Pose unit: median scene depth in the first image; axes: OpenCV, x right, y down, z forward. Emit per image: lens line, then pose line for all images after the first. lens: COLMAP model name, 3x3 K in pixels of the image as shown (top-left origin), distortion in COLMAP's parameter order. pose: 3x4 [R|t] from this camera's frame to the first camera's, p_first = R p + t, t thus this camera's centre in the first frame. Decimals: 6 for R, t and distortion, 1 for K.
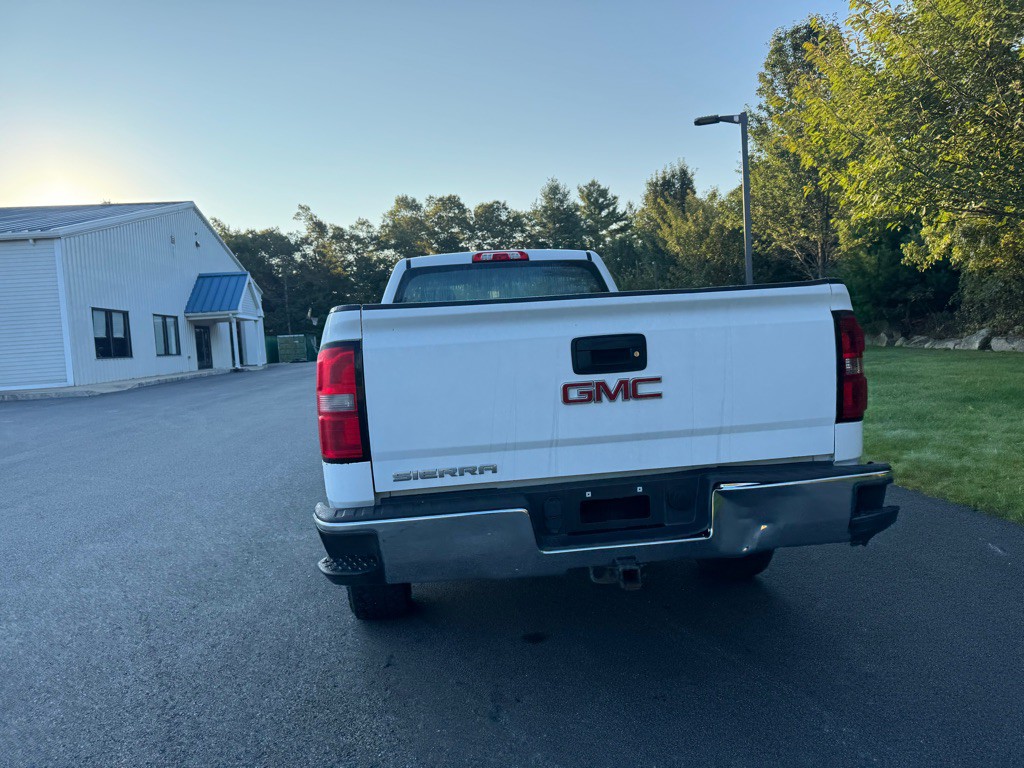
lens RADIAL K [[716.9, 0, 517.8], [0, 716.9, 375.8], [0, 0, 1]] dist [0.073616, -0.089707]
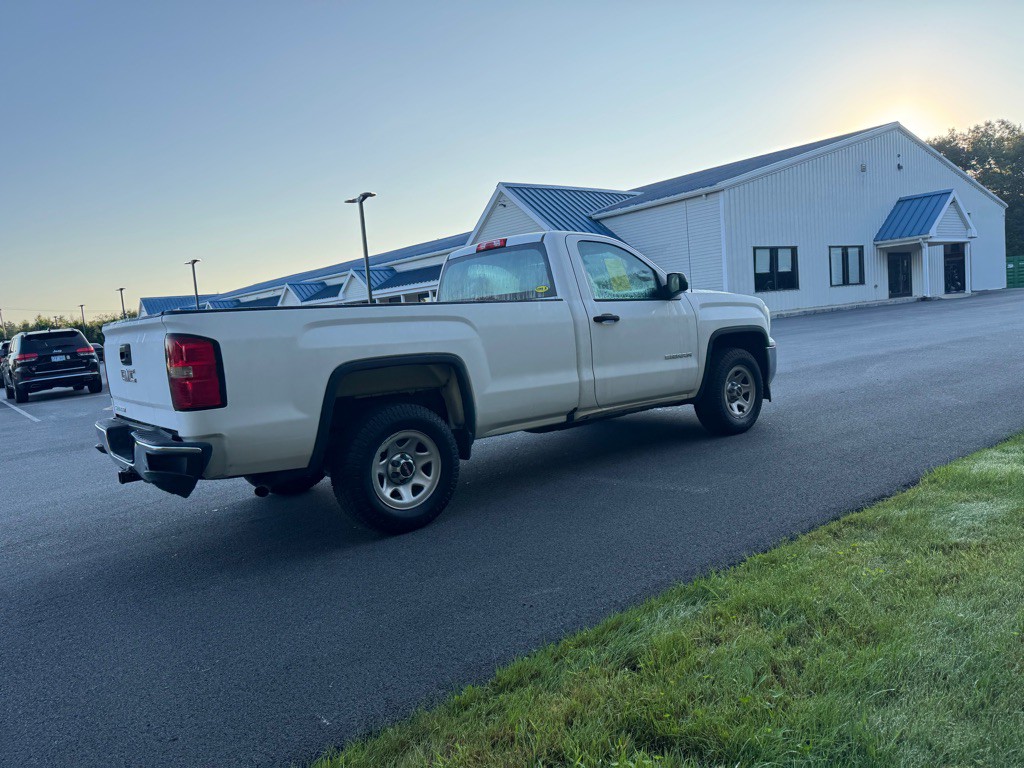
lens RADIAL K [[716.9, 0, 518.5], [0, 716.9, 385.8], [0, 0, 1]] dist [0.073616, -0.089707]
pose [[0.515652, 0.102921, -0.850594, 0.185543], [0.002701, 0.992559, 0.121736, -0.014706], [0.856794, -0.065071, 0.511537, 0.077023]]
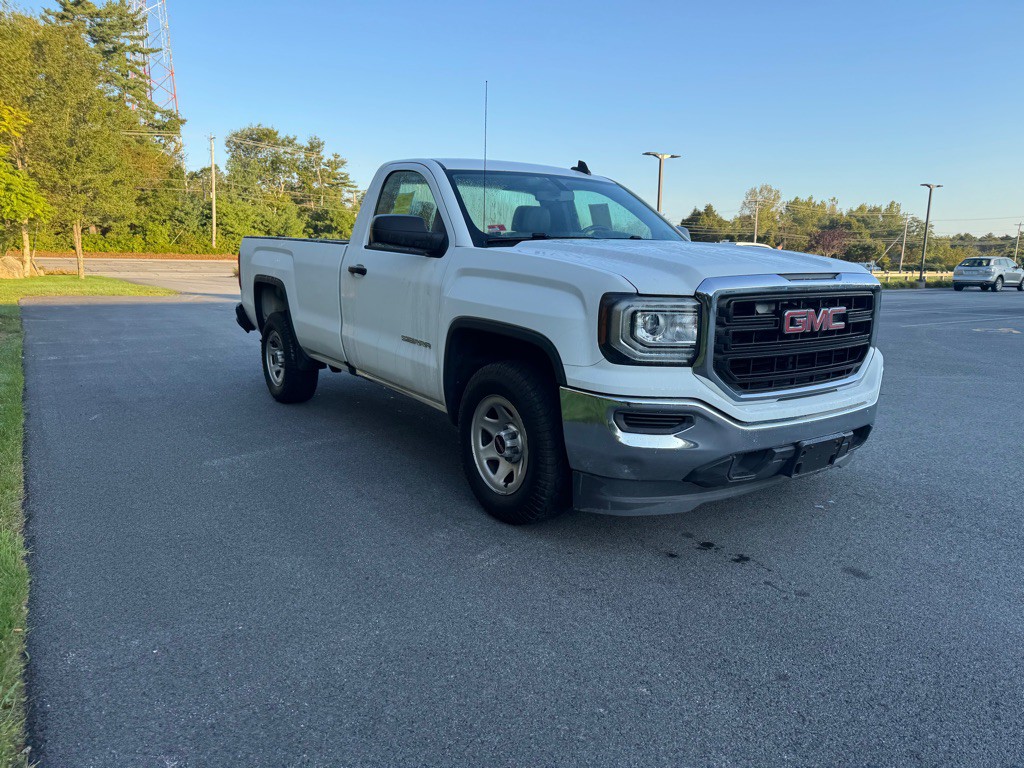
lens RADIAL K [[716.9, 0, 515.6], [0, 716.9, 390.3], [0, 0, 1]] dist [0.073616, -0.089707]
pose [[-0.892072, 0.129951, -0.432804, 0.073376], [0.013959, 0.965226, 0.261042, -0.024846], [0.451677, 0.226827, -0.862866, 0.360564]]
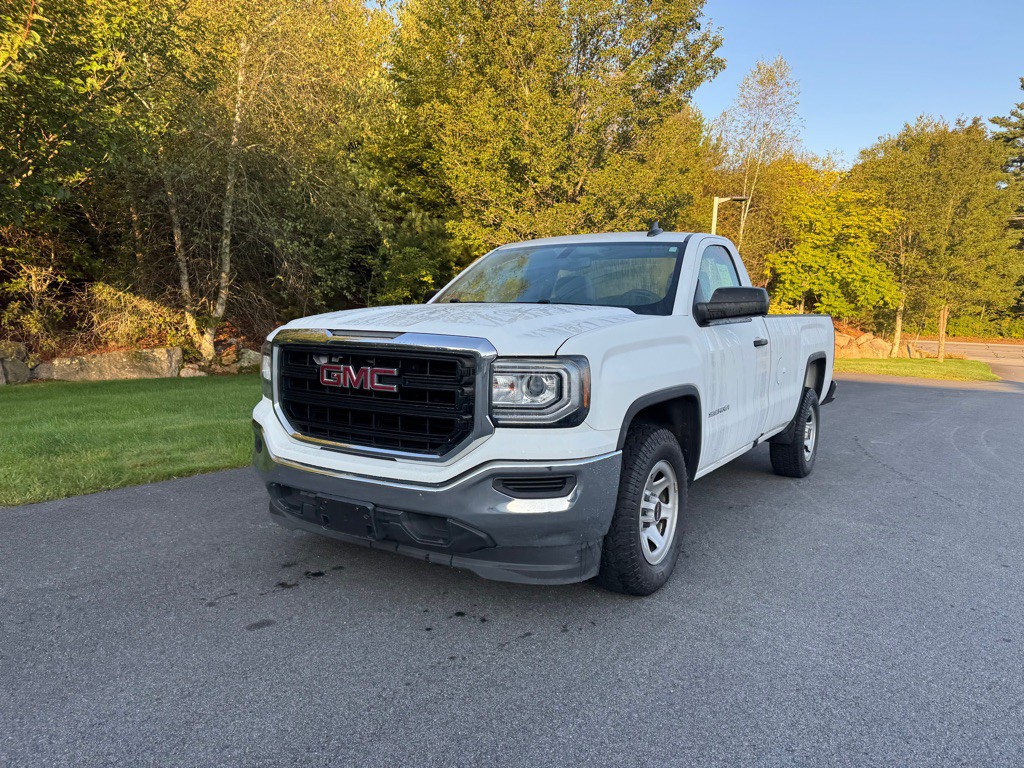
lens RADIAL K [[716.9, 0, 525.9], [0, 716.9, 388.0], [0, 0, 1]] dist [0.073616, -0.089707]
pose [[-0.761178, -0.021152, 0.648198, -0.107687], [0.055073, 0.993750, 0.097100, -0.013106], [-0.646200, 0.109608, -0.755256, 0.348770]]
